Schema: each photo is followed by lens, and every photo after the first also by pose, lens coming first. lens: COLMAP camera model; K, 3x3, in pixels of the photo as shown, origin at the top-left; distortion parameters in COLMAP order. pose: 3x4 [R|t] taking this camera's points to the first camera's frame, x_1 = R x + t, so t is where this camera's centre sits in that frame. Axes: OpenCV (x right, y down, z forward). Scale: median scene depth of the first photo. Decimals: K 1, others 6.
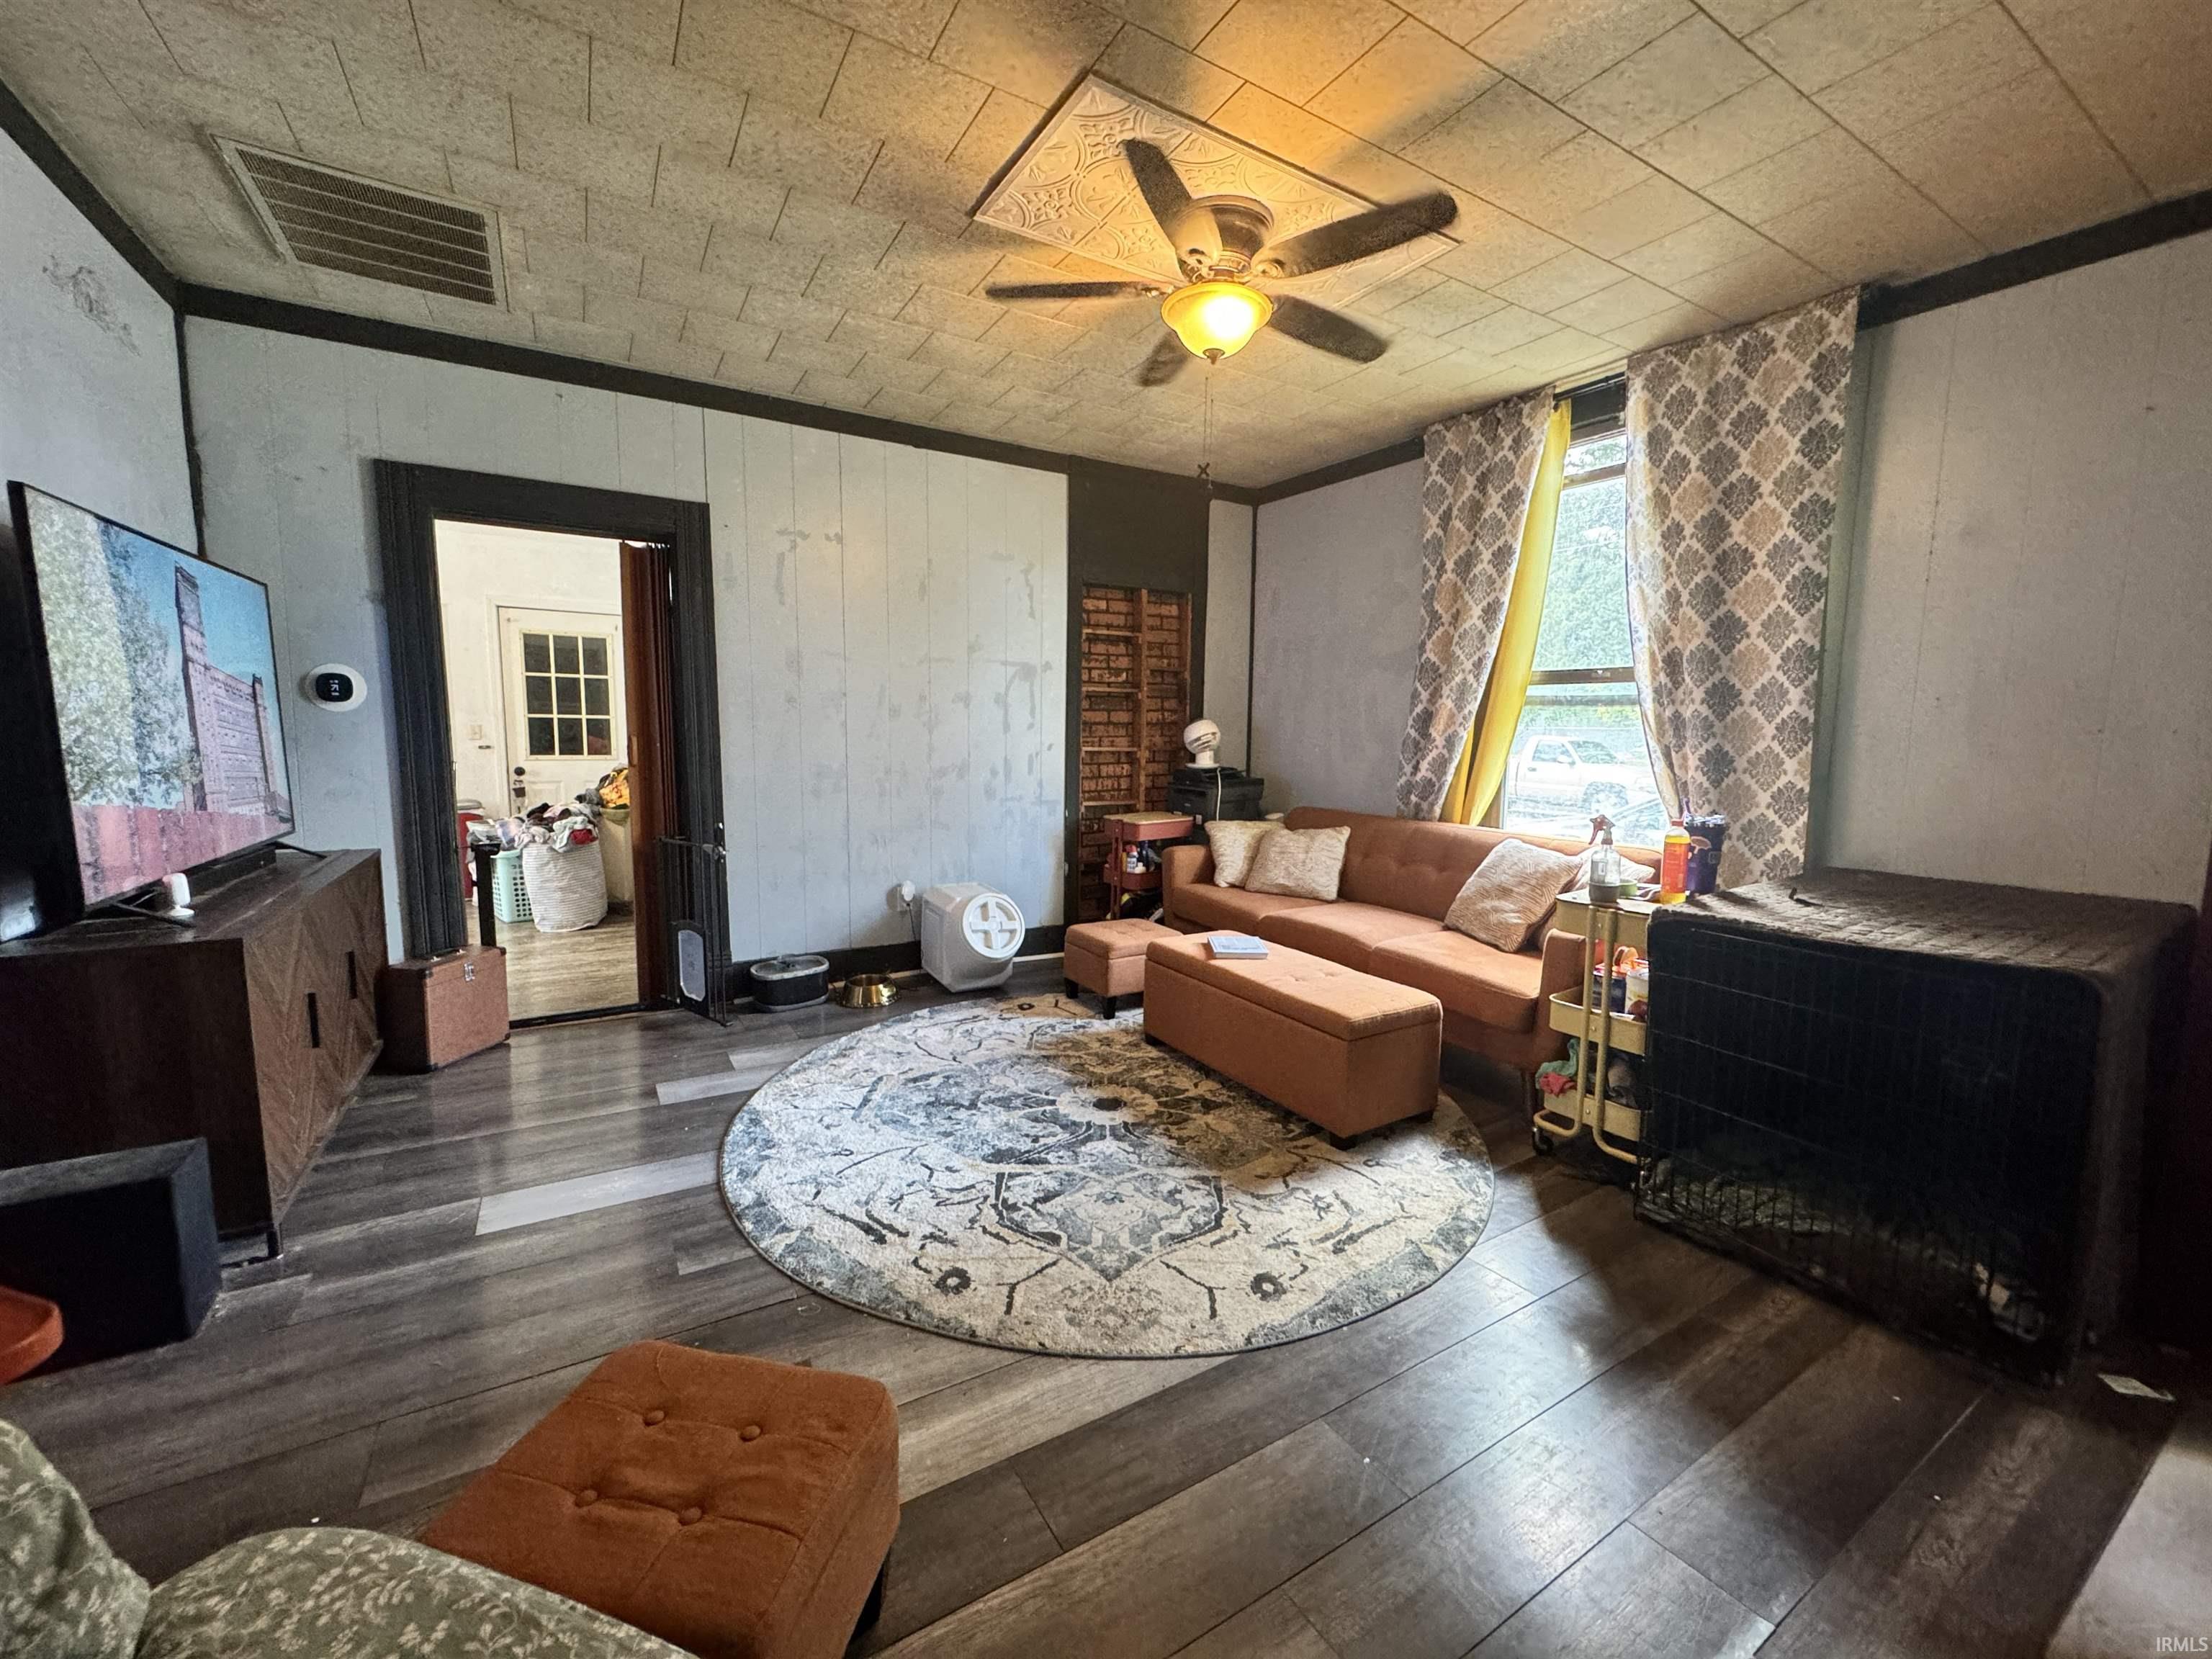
lens RADIAL K [[883.6, 0, 1109.2], [0, 883.6, 833.8], [0, 0, 1]] dist [-0.008511, -0.000262]
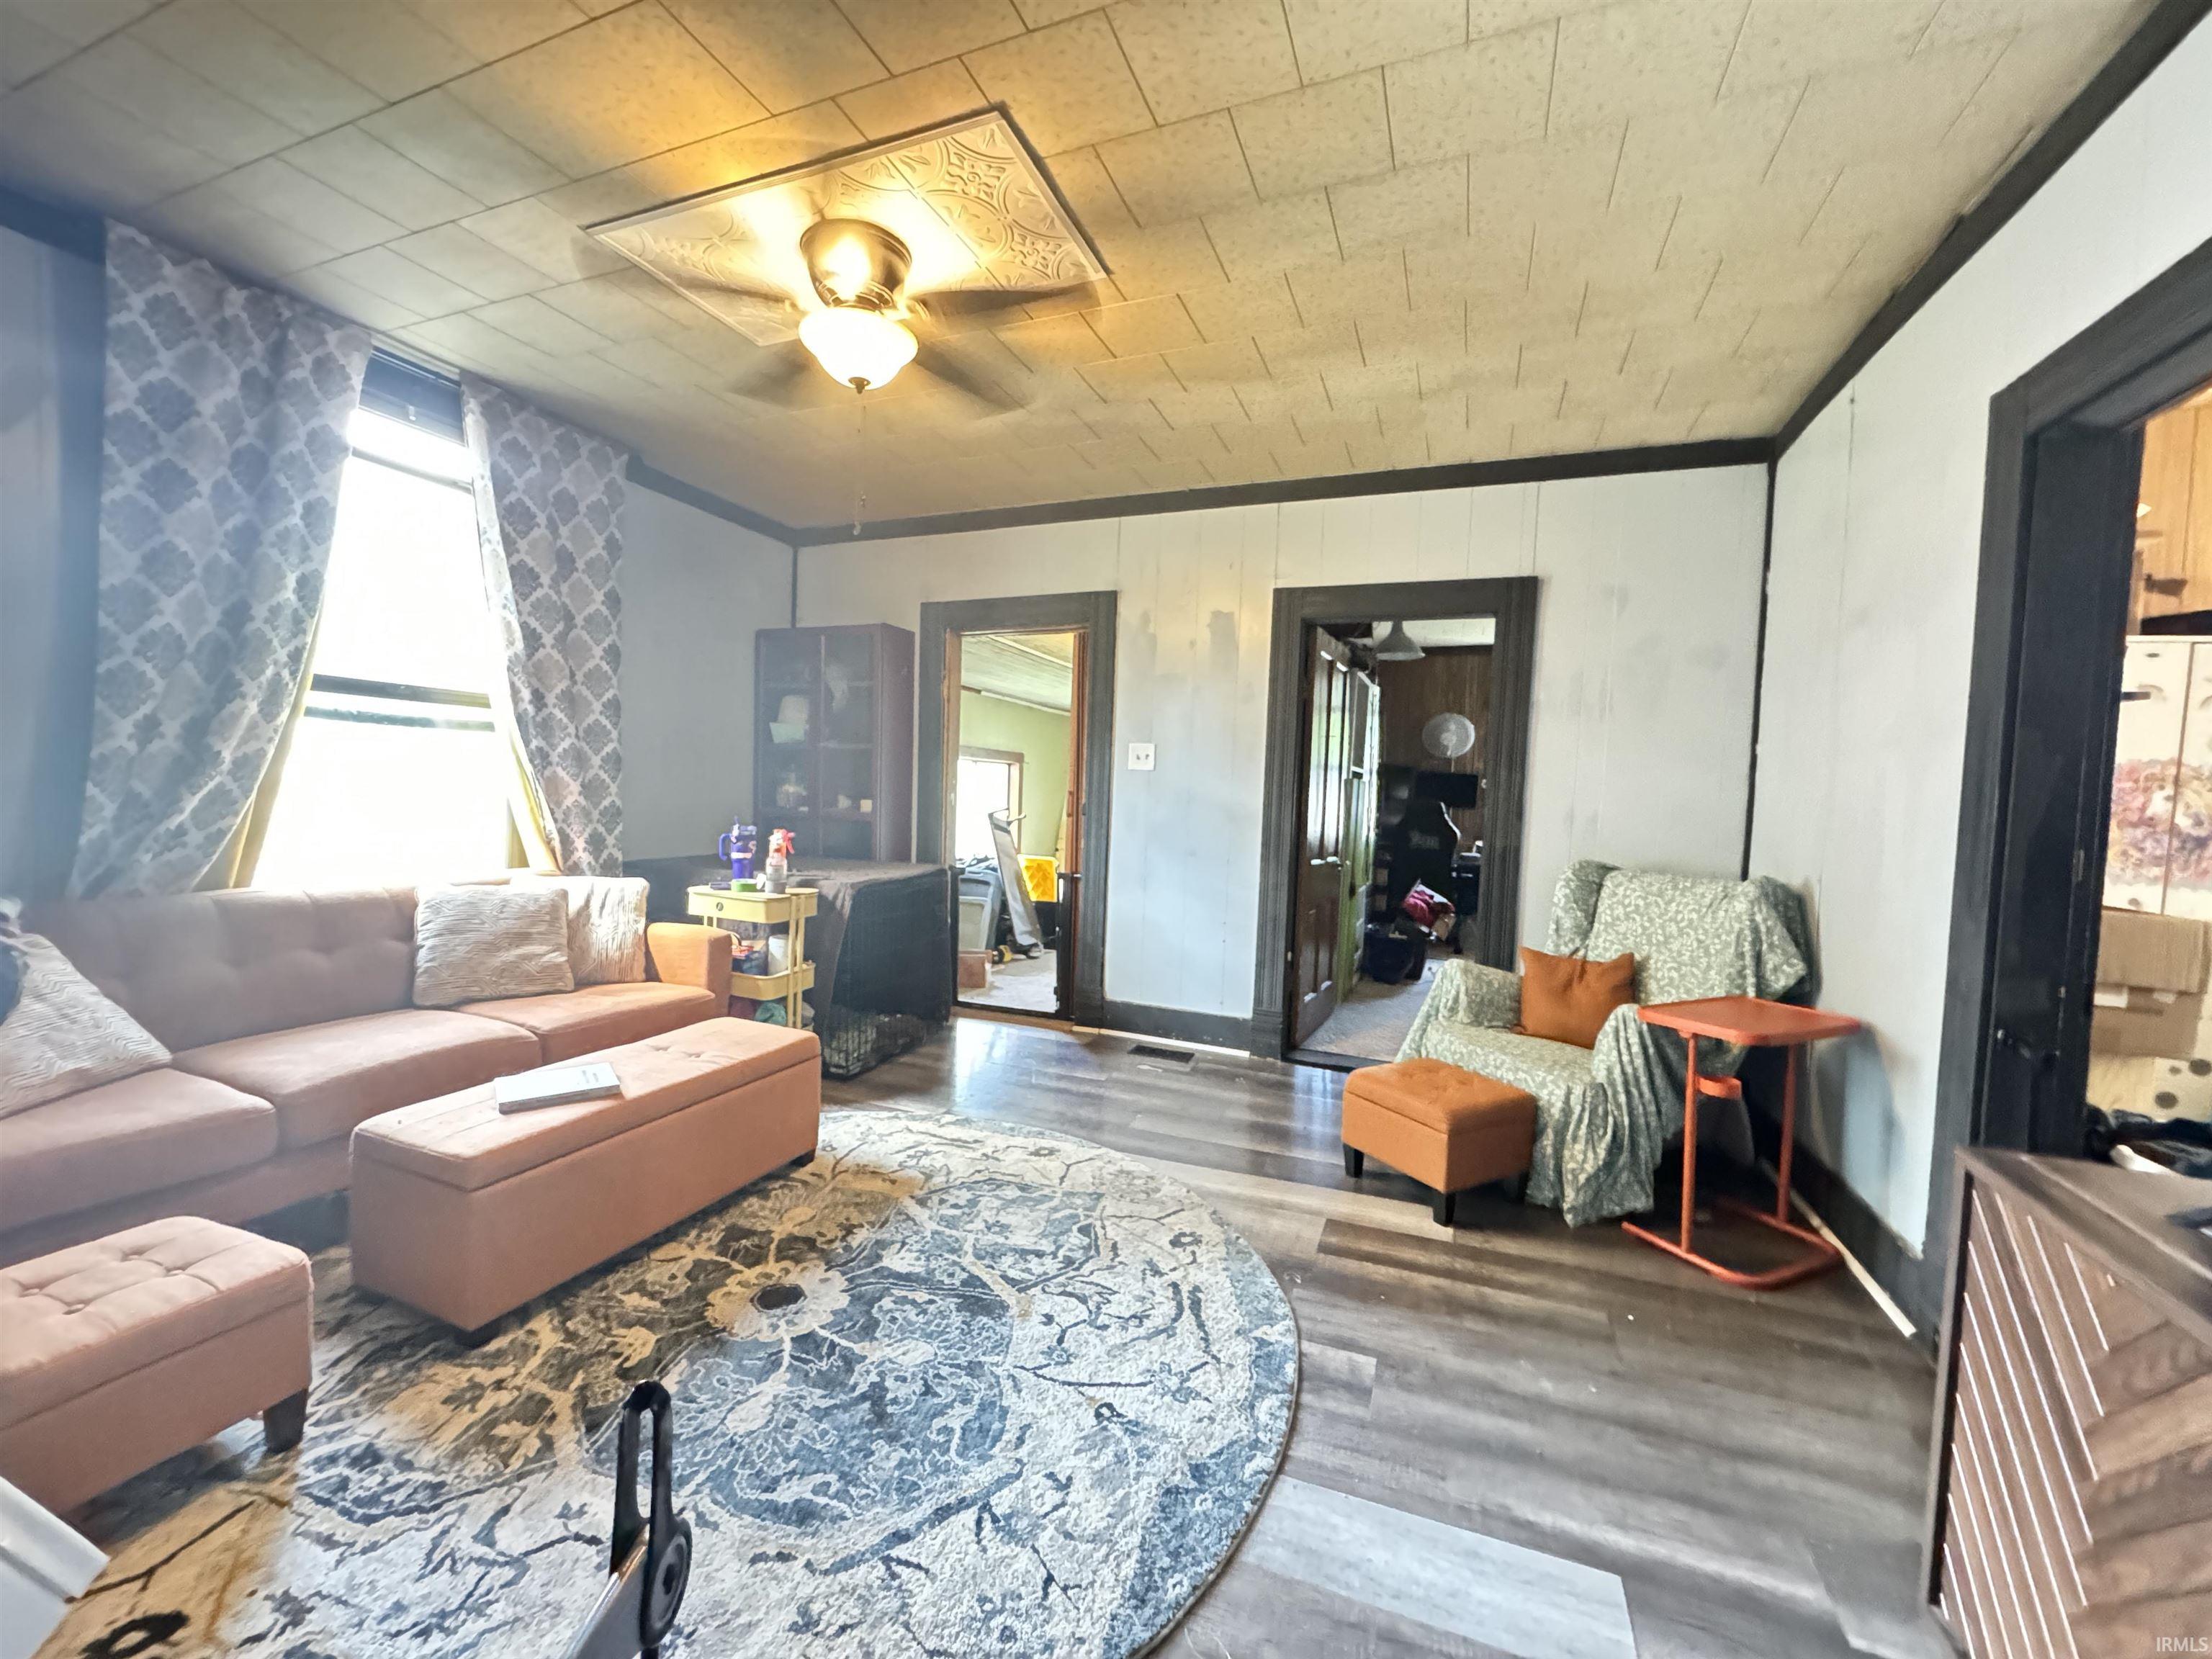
lens RADIAL K [[883.6, 0, 1108.5], [0, 883.6, 823.9], [0, 0, 1]] dist [-0.008511, -0.000262]
pose [[-0.599223, -0.068142, 0.797677, -0.733150], [0.051308, 0.991054, 0.123205, -0.151037], [-0.798936, 0.114754, -0.590366, 1.222386]]
